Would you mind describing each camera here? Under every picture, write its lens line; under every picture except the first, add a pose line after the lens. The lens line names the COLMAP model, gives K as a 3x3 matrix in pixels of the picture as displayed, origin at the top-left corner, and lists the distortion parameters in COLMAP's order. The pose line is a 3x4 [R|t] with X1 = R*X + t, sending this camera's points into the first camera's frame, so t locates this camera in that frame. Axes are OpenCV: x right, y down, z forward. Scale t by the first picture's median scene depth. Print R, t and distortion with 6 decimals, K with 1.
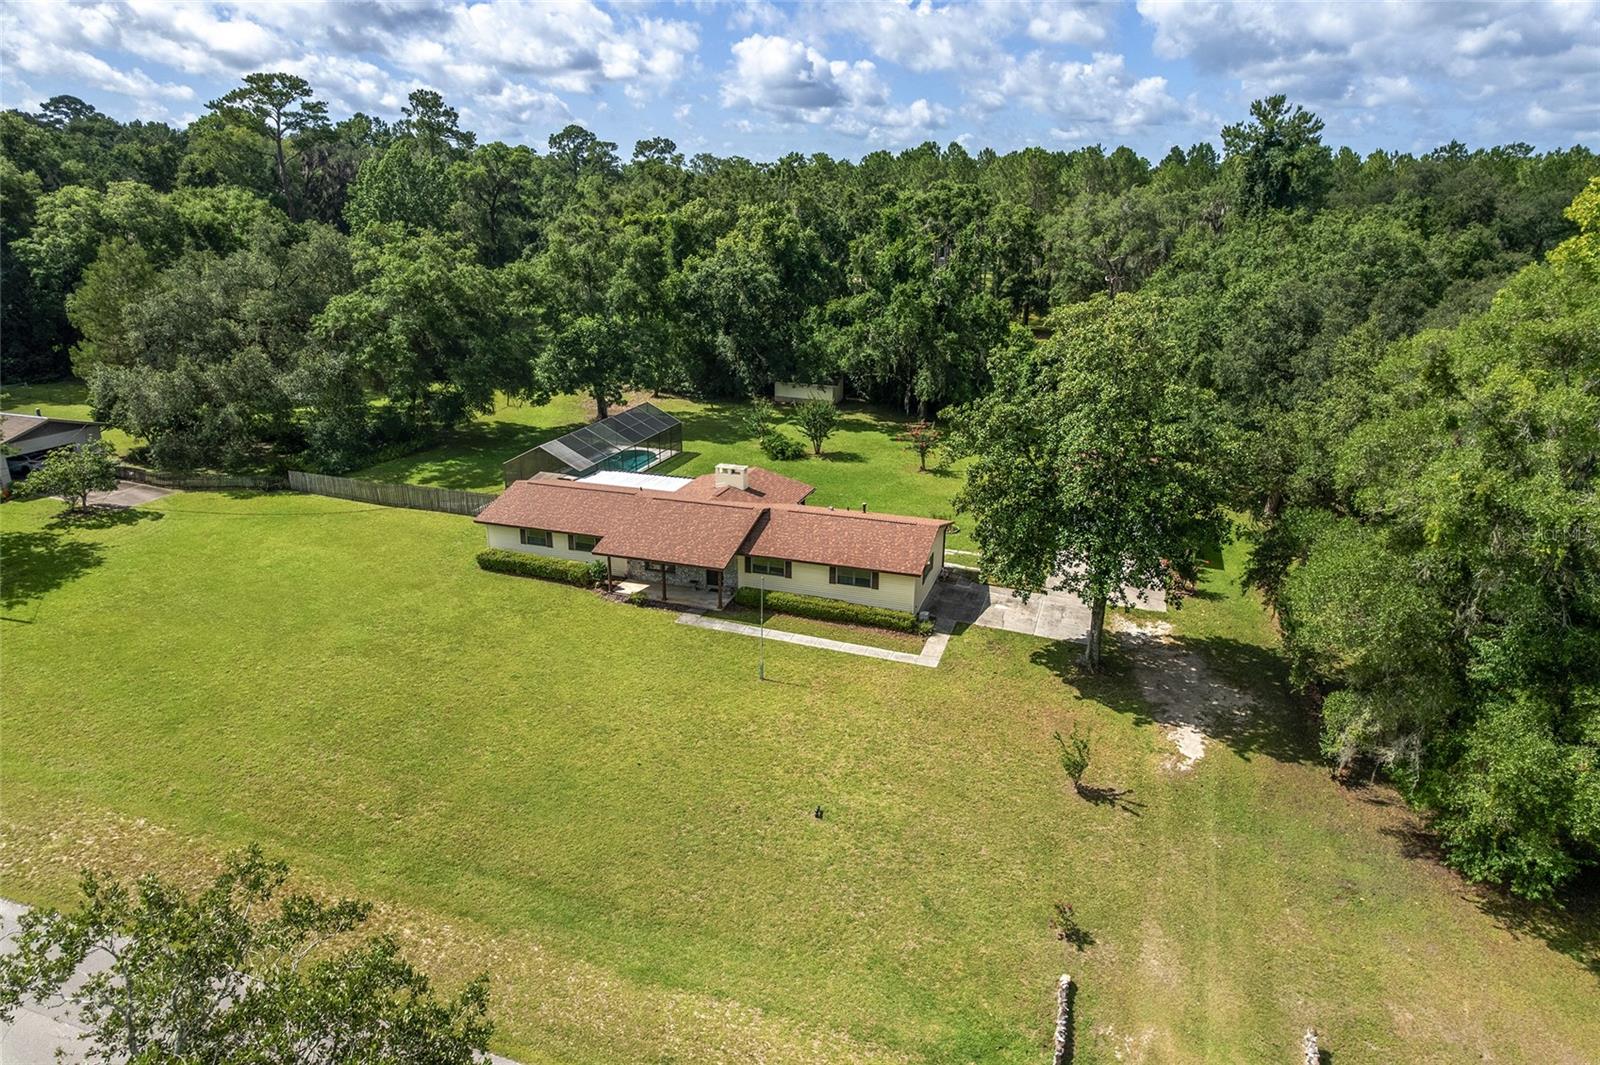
lens RADIAL K [[1024.5, 0, 797.9], [0, 1024.5, 534.2], [0, 0, 1]] dist [-0.063906, 0.058666]
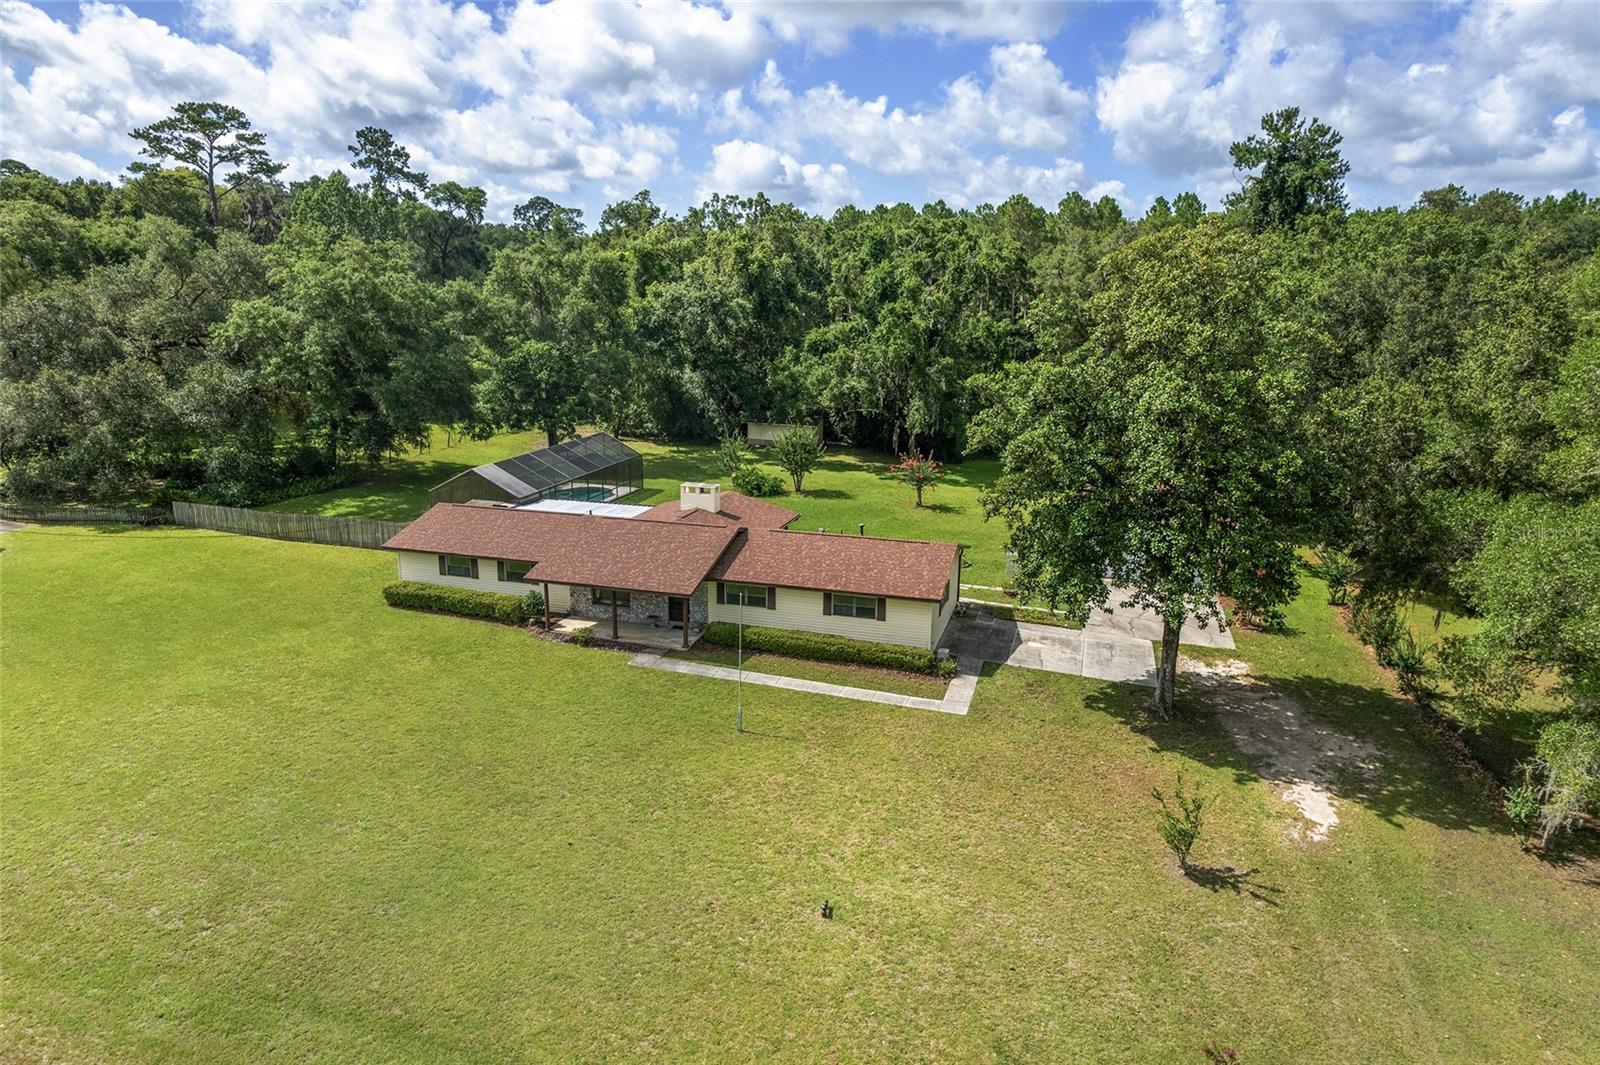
lens RADIAL K [[1024.5, 0, 798.5], [0, 1024.5, 534.8], [0, 0, 1]] dist [-0.063906, 0.058666]
pose [[0.999474, -0.004478, 0.032109, -0.013740], [0.007255, 0.996190, -0.086907, 0.054873], [-0.031597, 0.087094, 0.995699, 0.201235]]
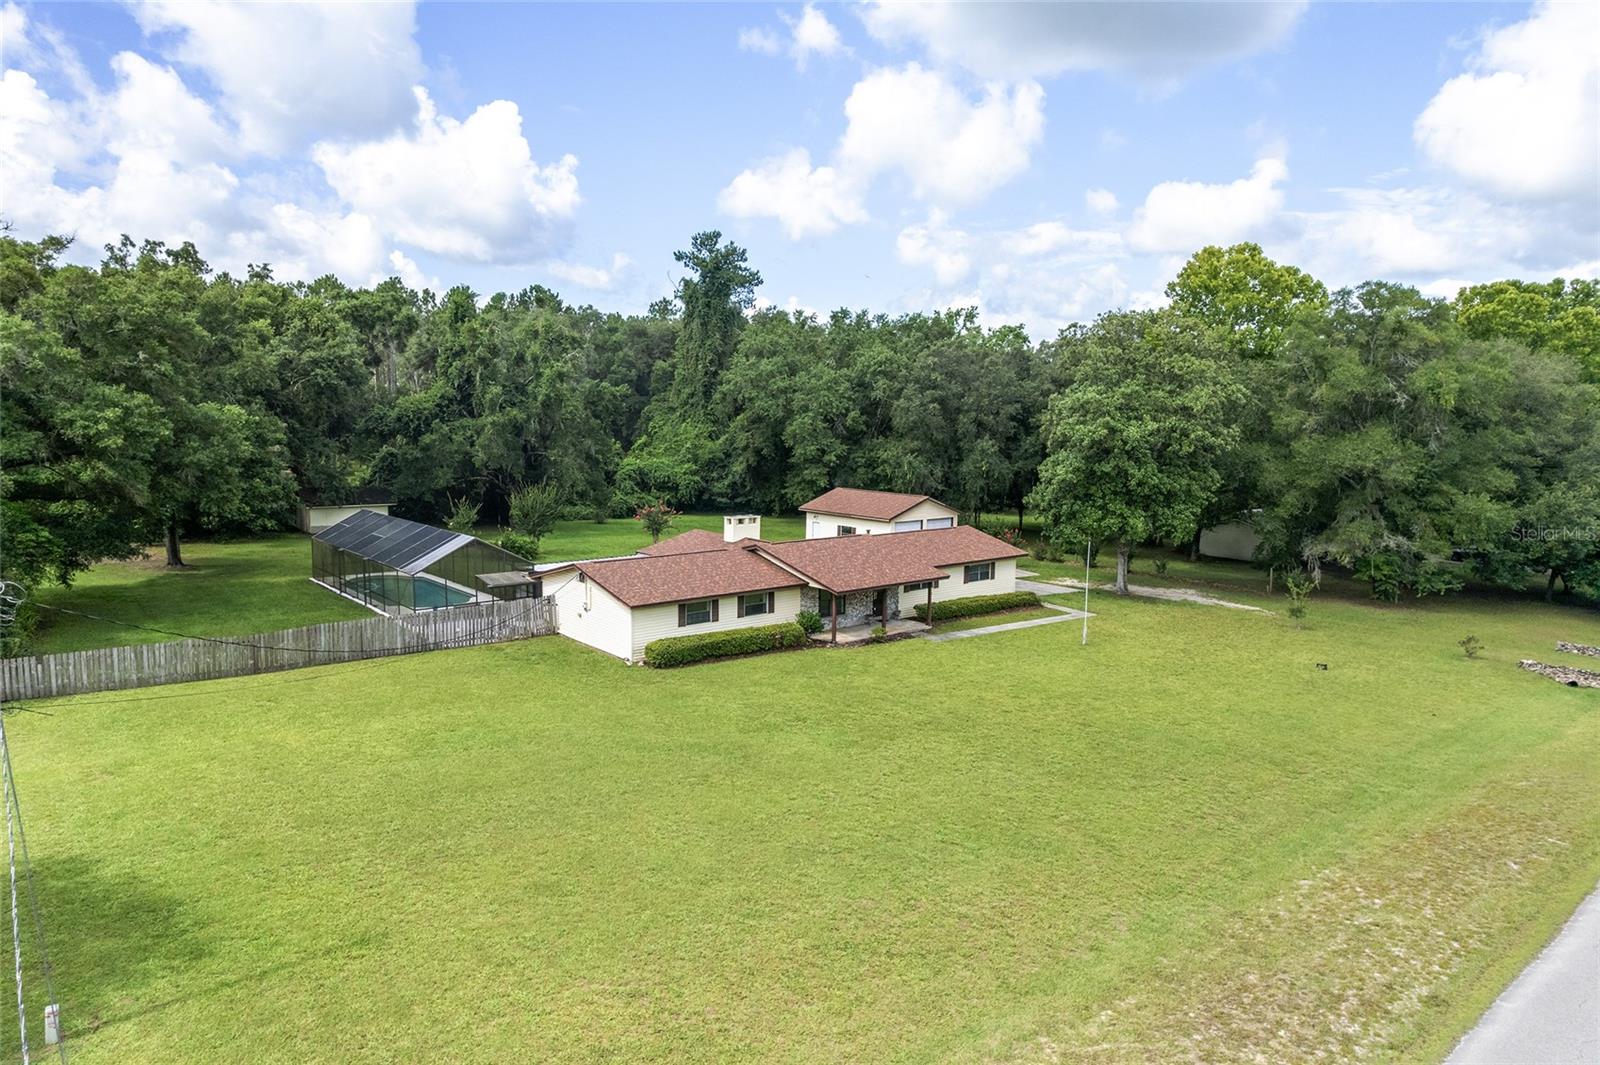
lens RADIAL K [[1024.5, 0, 802.4], [0, 1024.5, 546.6], [0, 0, 1]] dist [-0.063906, 0.058666]
pose [[0.509149, -0.114557, 0.853020, -0.922106], [0.268350, 0.962827, -0.030868, 0.000964], [-0.817775, 0.244624, 0.520964, 0.586565]]
